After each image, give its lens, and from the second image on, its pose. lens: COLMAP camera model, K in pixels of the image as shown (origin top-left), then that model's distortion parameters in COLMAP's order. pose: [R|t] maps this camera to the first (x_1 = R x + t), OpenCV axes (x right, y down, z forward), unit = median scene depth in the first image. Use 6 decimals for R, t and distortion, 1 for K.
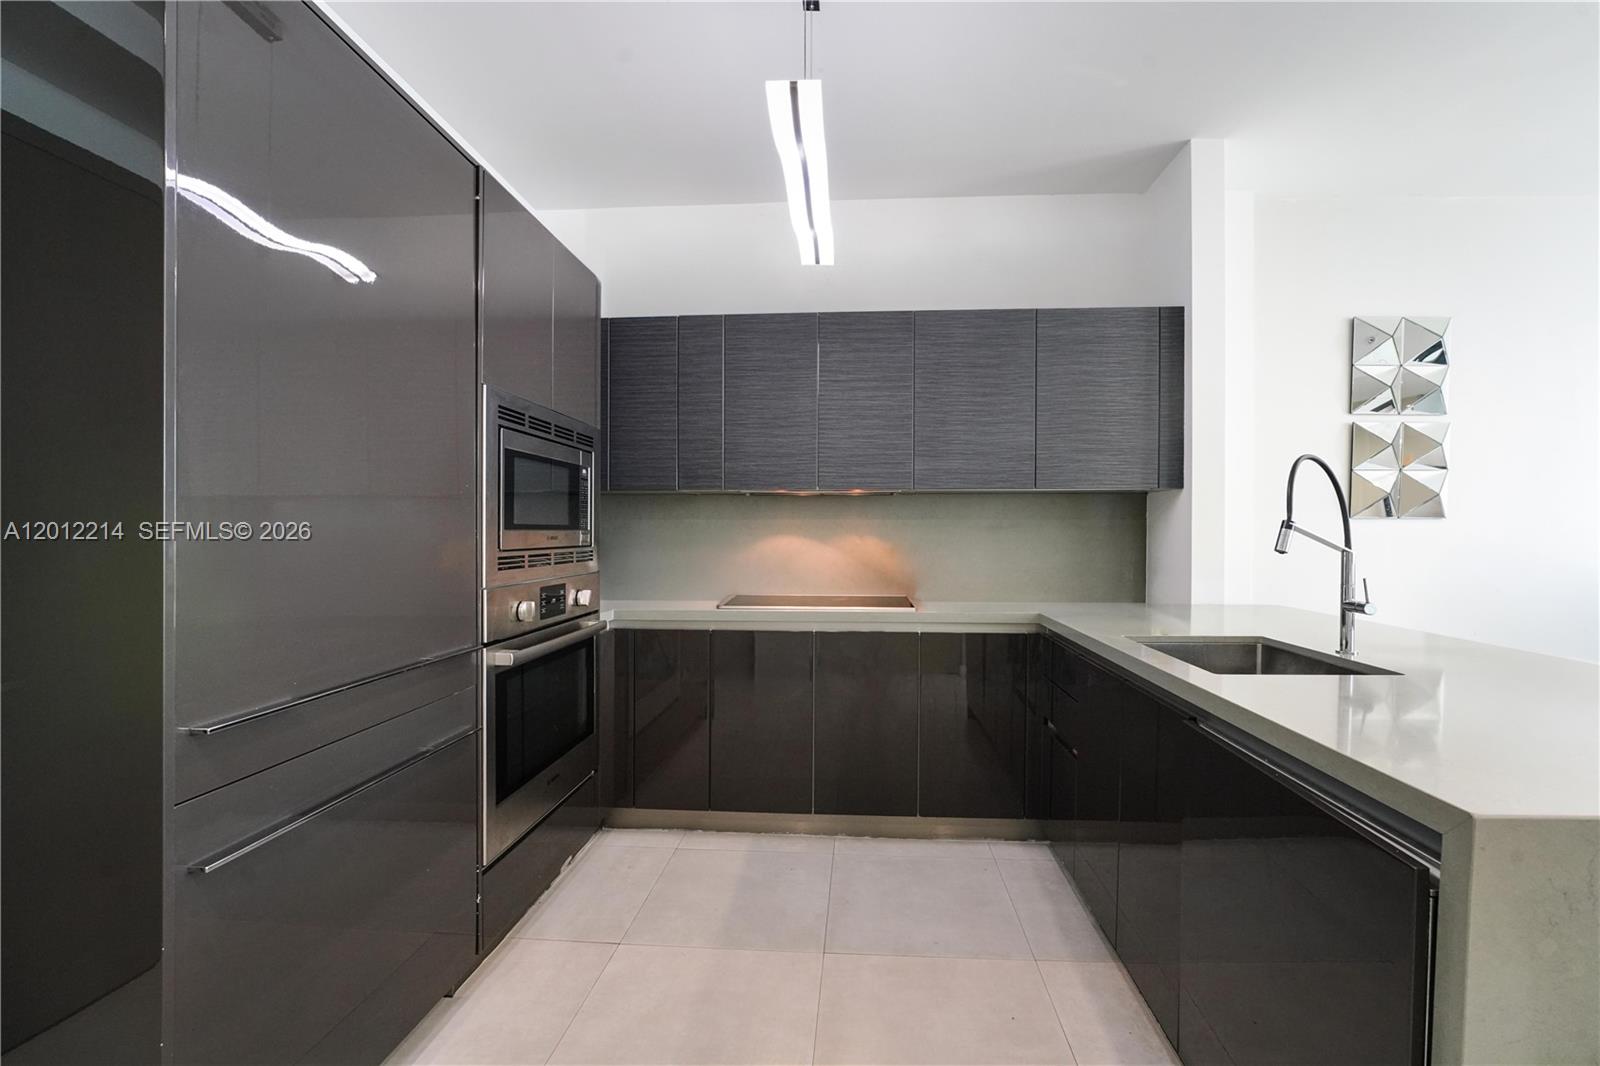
lens RADIAL K [[658.7, 0, 798.2], [0, 658.7, 547.4], [0, 0, 1]] dist [-0.033142, 0.004554]
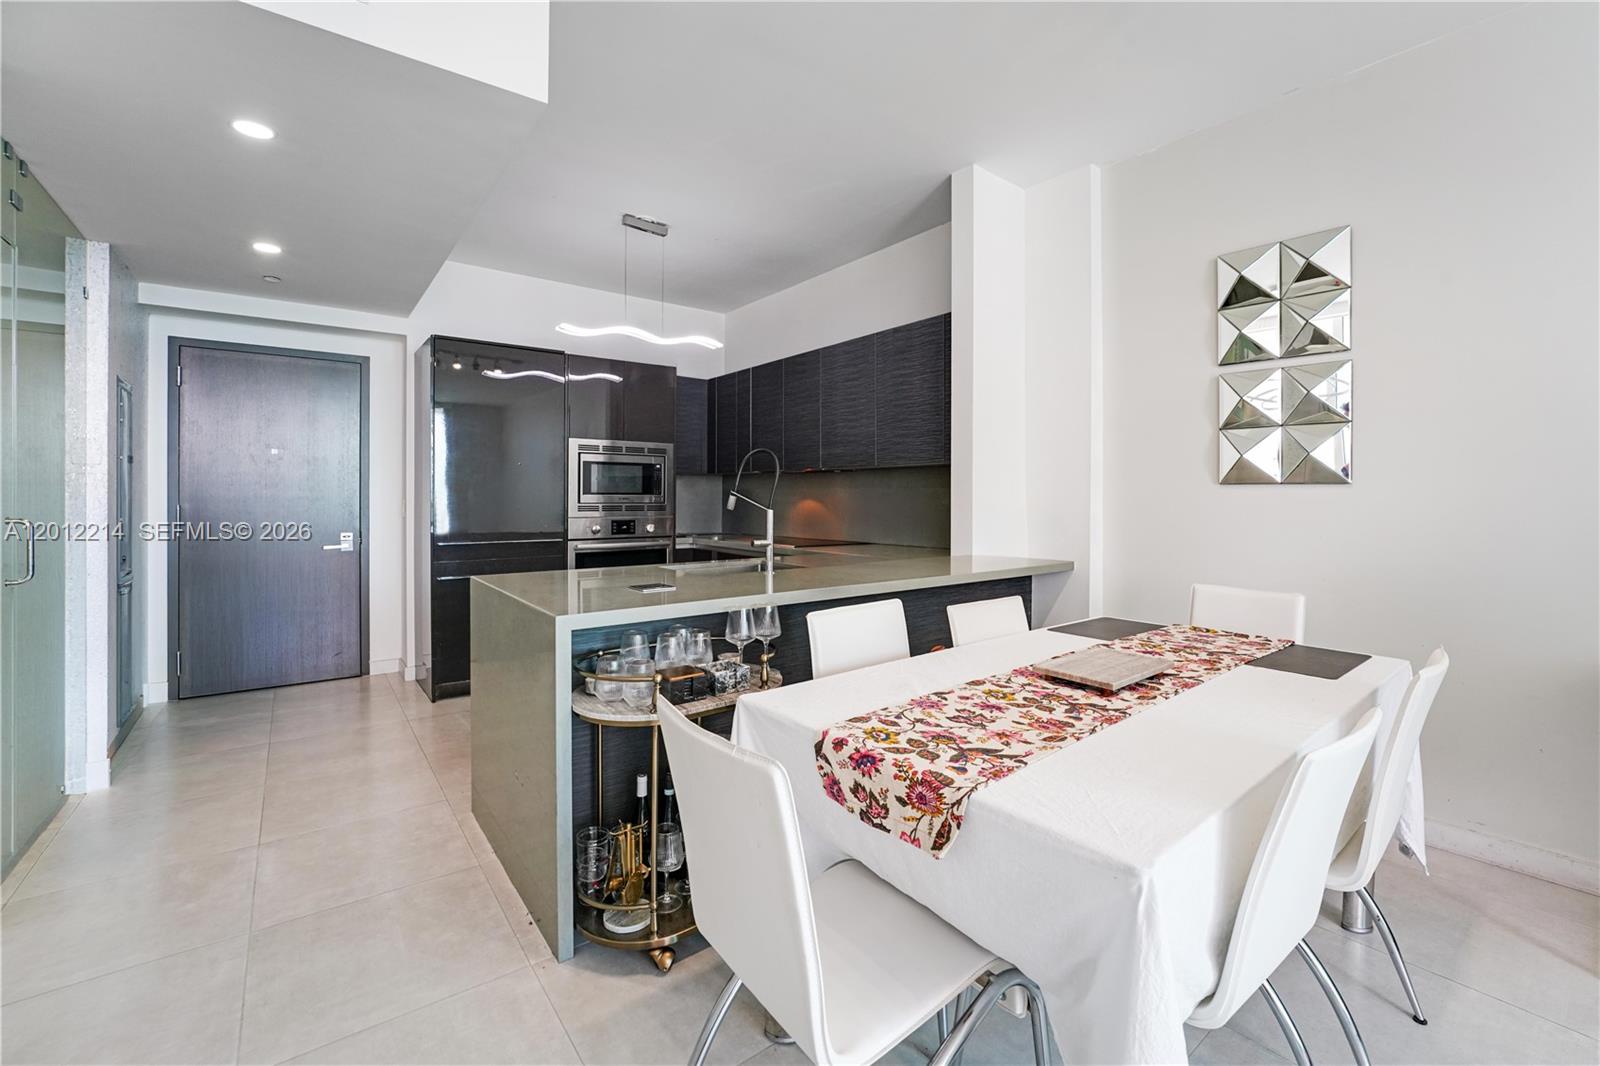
lens RADIAL K [[658.7, 0, 822.1], [0, 658.7, 509.9], [0, 0, 1]] dist [-0.033142, 0.004554]
pose [[0.683931, 0.016739, -0.729354, 1.288116], [-0.022738, 0.999740, 0.001623, 0.003624], [0.729192, 0.015474, 0.684134, -0.014746]]
